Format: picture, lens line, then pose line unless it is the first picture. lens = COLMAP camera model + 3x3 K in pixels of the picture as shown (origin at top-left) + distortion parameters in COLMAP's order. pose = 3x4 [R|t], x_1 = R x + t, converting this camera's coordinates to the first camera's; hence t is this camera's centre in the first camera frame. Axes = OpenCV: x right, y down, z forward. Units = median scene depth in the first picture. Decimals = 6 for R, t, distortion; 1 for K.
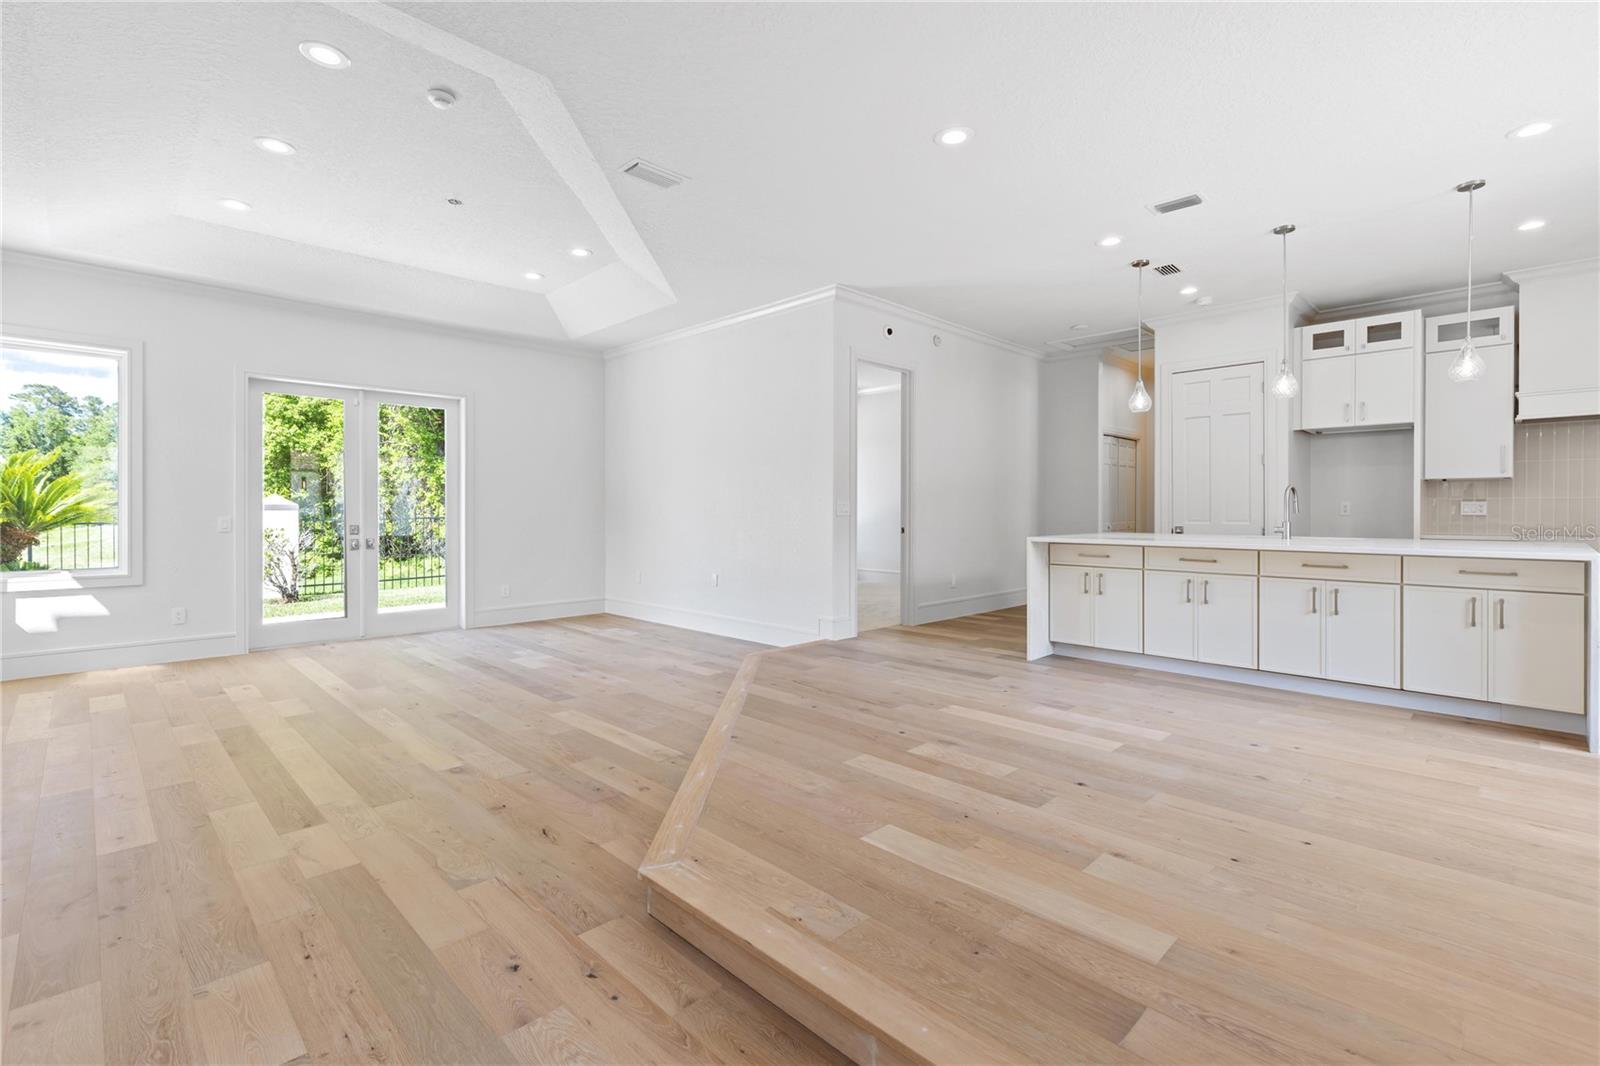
lens RADIAL K [[724.5, 0, 801.8], [0, 724.5, 523.9], [0, 0, 1]] dist [0.001604, 0.000419]
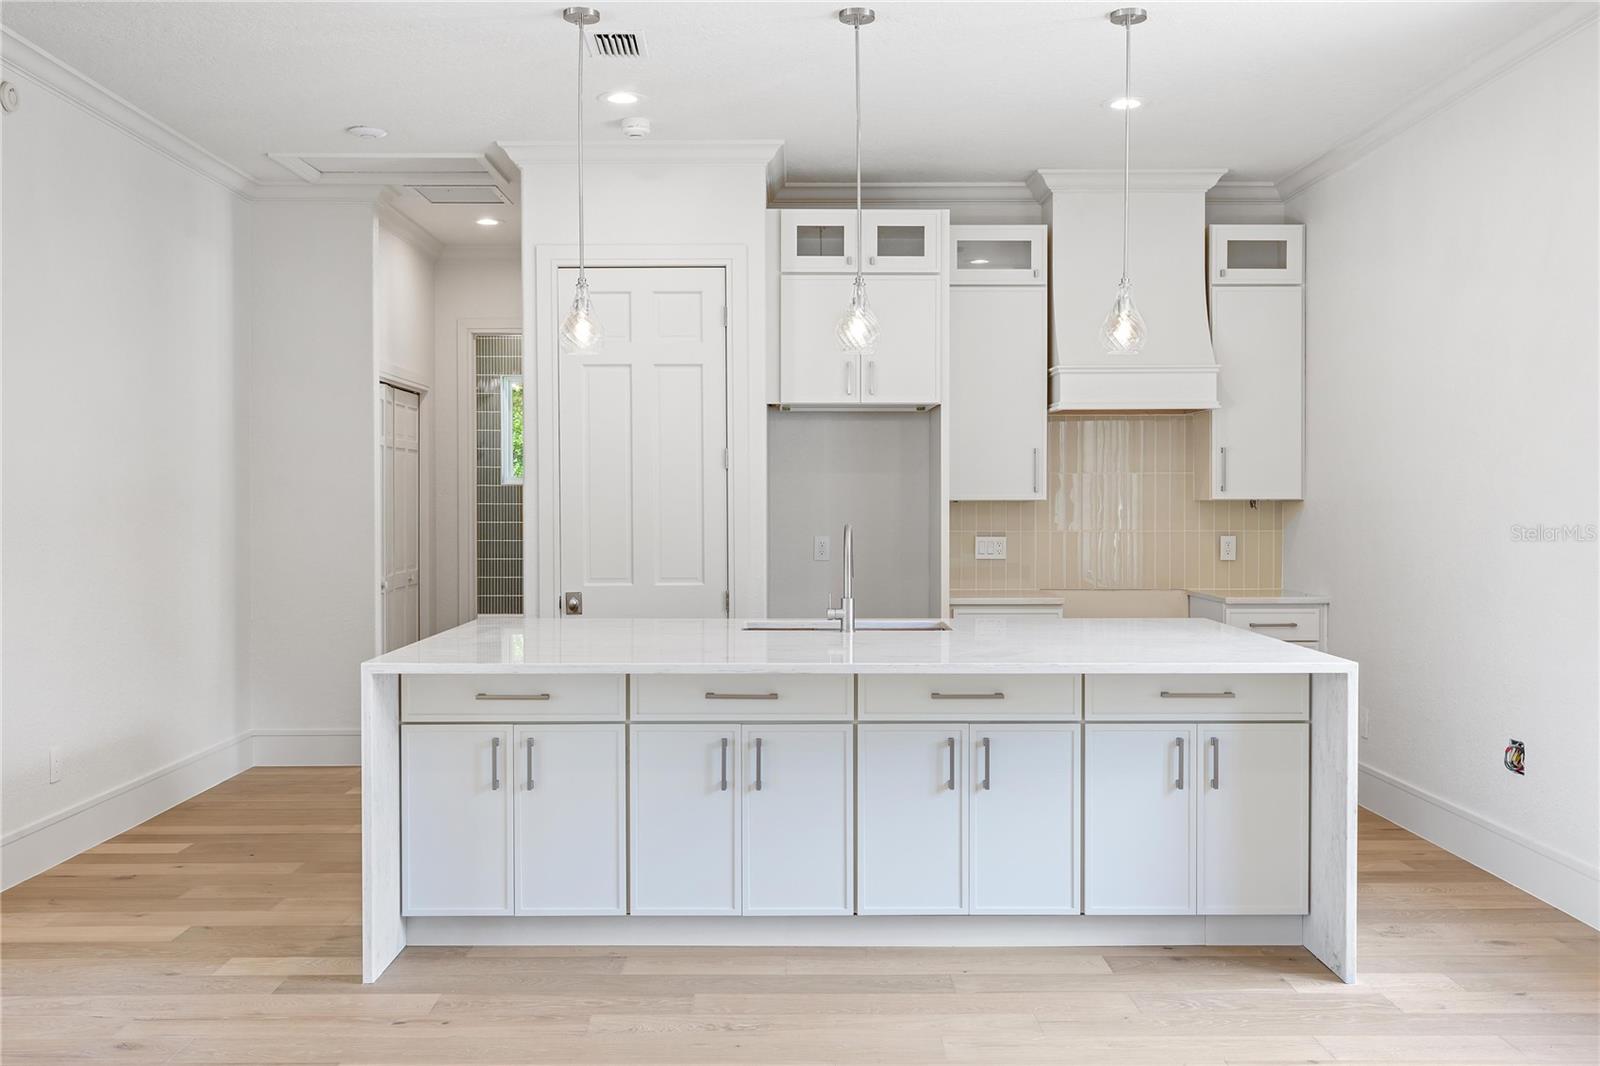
lens RADIAL K [[1481.6, 0, 801.1], [0, 1481.6, 526.6], [0, 0, 1]] dist [0.006972, 0.000000]
pose [[0.699240, -0.011191, 0.714799, -0.076235], [0.013274, 0.999908, 0.002670, -0.047119], [-0.714764, 0.007621, 0.699325, 0.257393]]
